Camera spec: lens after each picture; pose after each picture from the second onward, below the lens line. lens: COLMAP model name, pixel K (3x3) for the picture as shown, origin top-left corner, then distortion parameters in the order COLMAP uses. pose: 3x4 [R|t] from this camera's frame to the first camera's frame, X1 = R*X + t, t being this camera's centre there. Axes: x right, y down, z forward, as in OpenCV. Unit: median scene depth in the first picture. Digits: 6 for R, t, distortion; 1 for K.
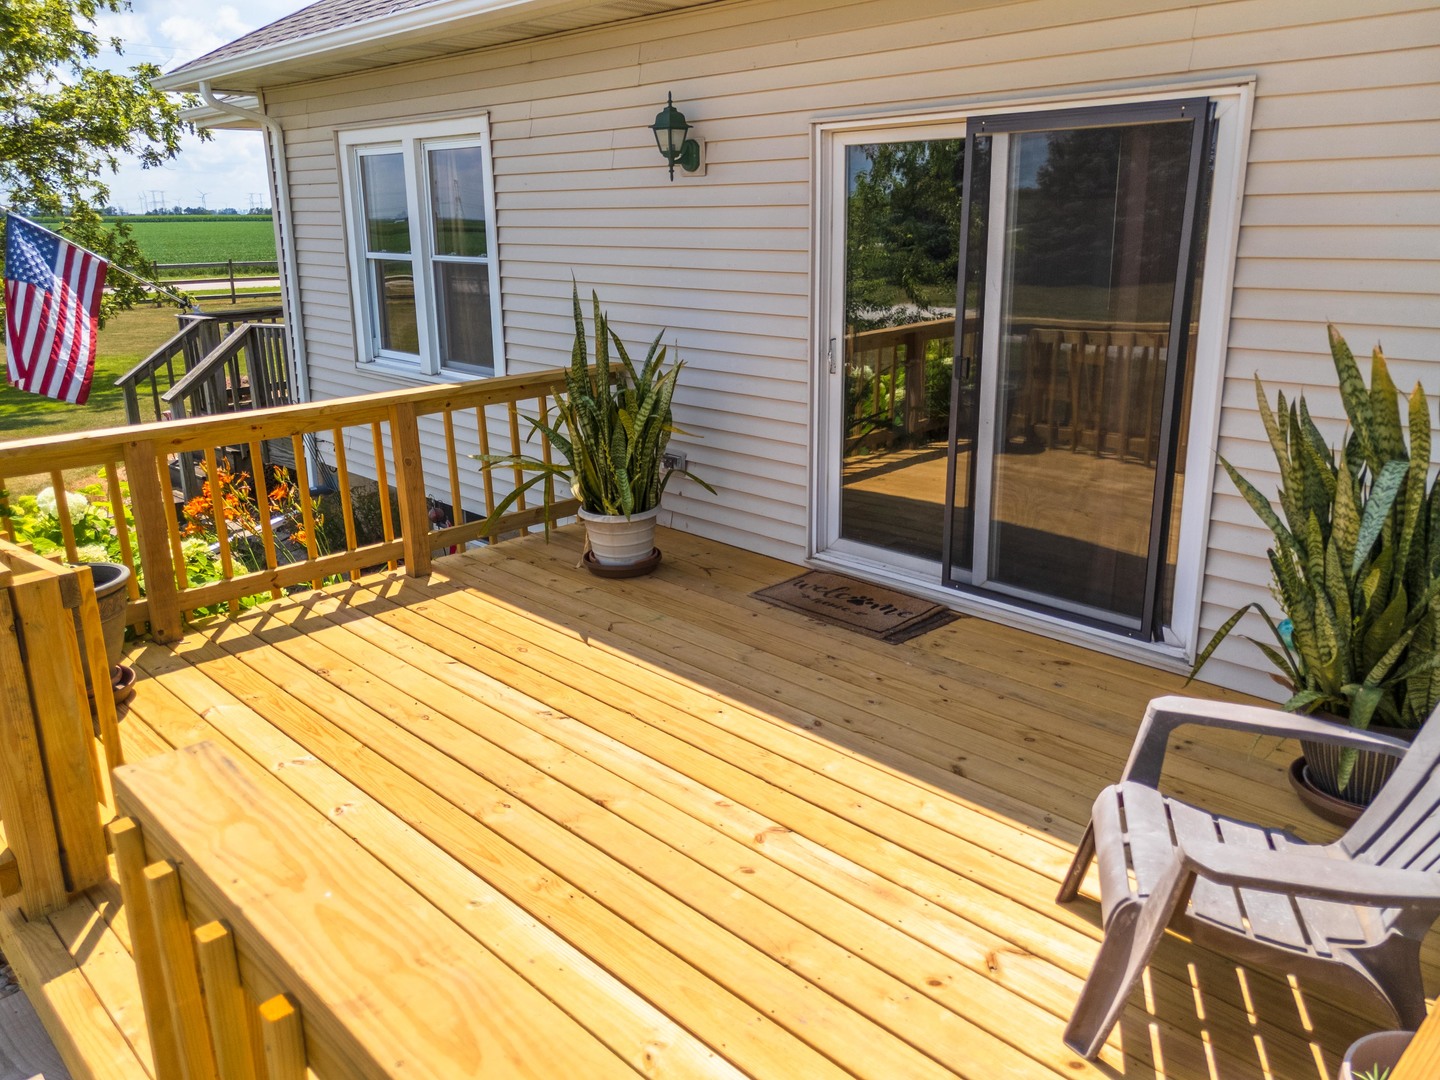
lens RADIAL K [[1082.3, 0, 710.7], [0, 1082.3, 530.3], [0, 0, 1]] dist [0.061755, -0.050311]
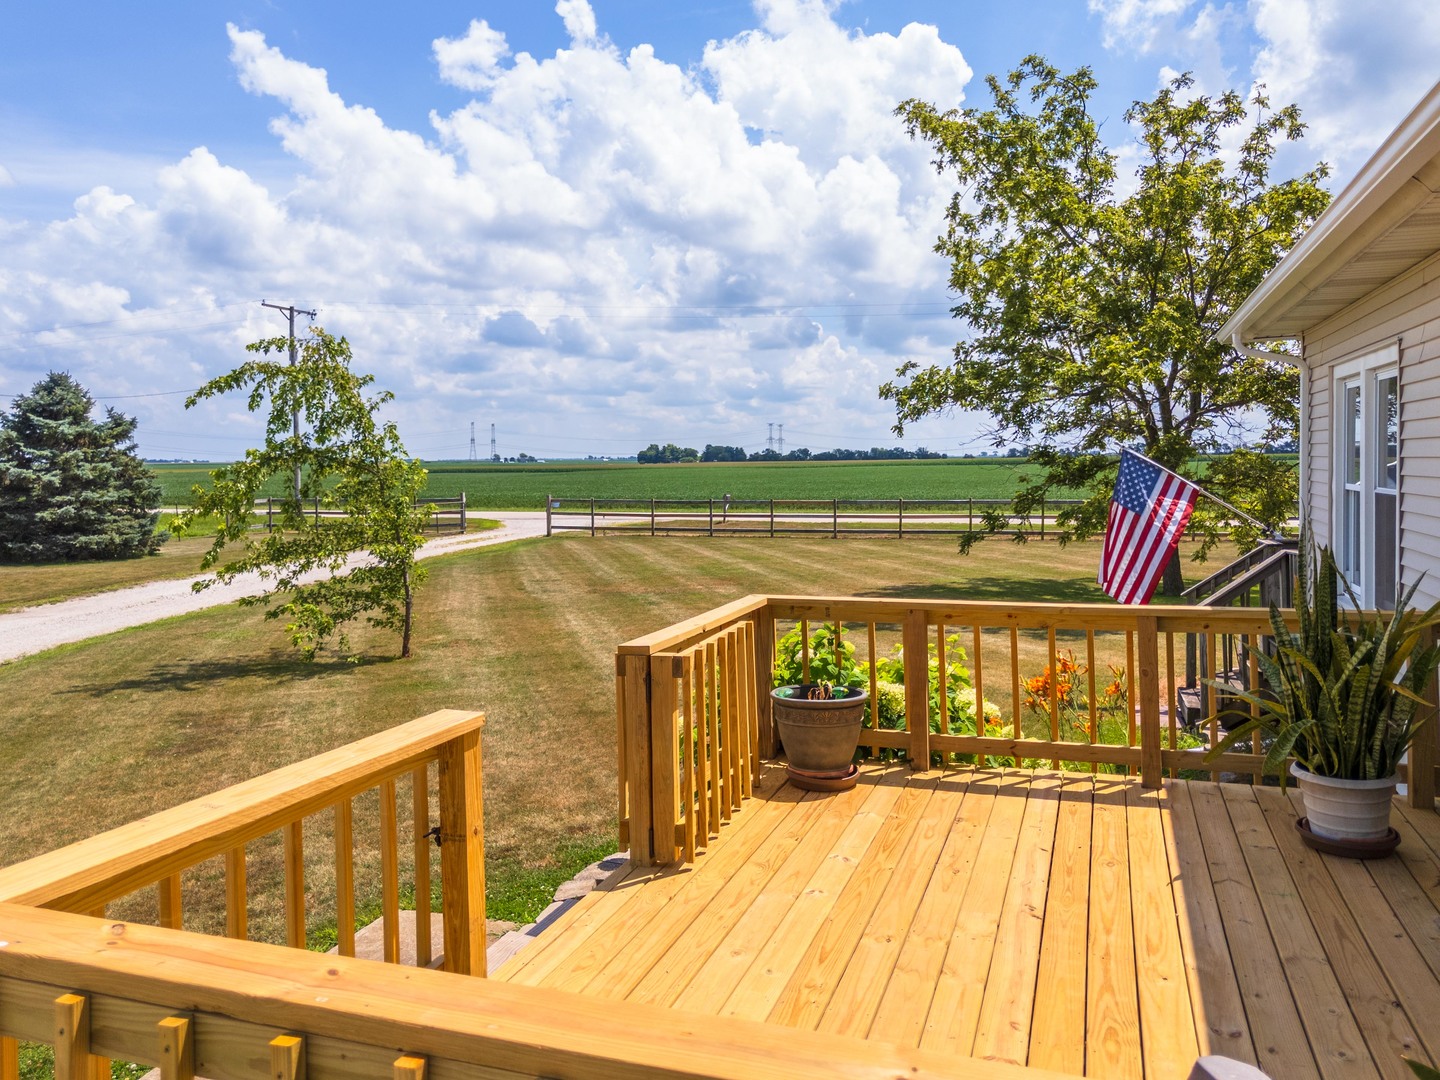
lens RADIAL K [[1082.3, 0, 713.5], [0, 1082.3, 527.7], [0, 0, 1]] dist [0.061755, -0.050311]
pose [[0.458959, 0.062418, -0.886262, 0.486003], [-0.244732, 0.967820, -0.058575, -0.037154], [0.854086, 0.243781, 0.459465, 0.140580]]
